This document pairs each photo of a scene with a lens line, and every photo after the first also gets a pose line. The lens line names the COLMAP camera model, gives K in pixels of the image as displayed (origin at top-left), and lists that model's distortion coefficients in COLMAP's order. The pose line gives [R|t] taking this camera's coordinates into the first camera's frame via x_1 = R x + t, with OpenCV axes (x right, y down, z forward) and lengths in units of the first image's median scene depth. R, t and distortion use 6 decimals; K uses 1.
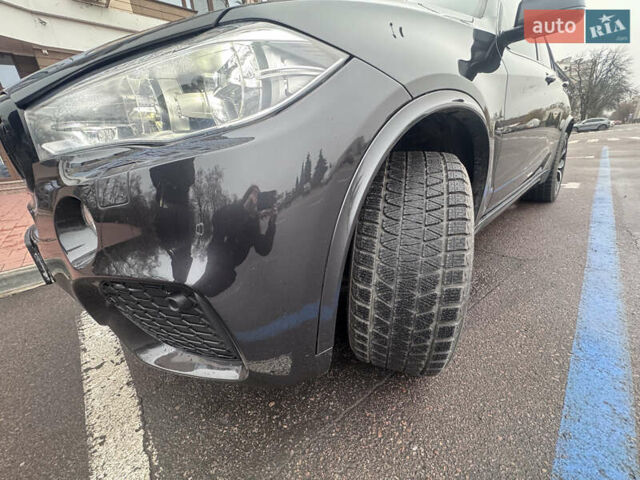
lens RADIAL K [[263.1, 0, 320.0], [0, 263.1, 240.0], [0, 0, 1]] dist [-0.001403, -0.000178]
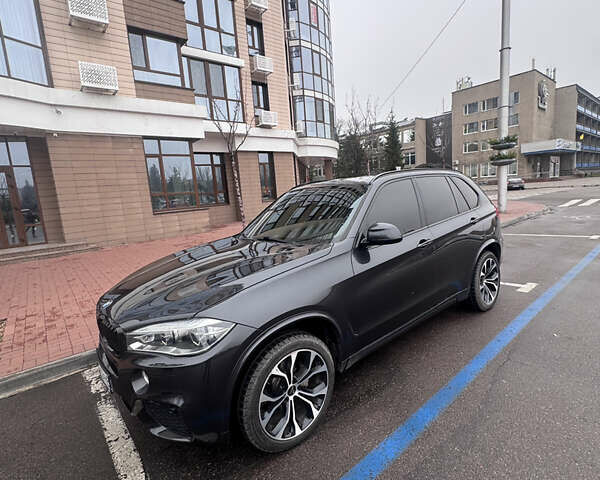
lens RADIAL K [[324.3, 0, 300.0], [0, 324.3, 240.0], [0, 0, 1]] dist [0.003562, 0.000852]
pose [[0.997376, 0.012063, -0.071382, 0.291975], [-0.025192, 0.982226, -0.186006, -0.258434], [0.067870, 0.187316, 0.979952, -0.738191]]
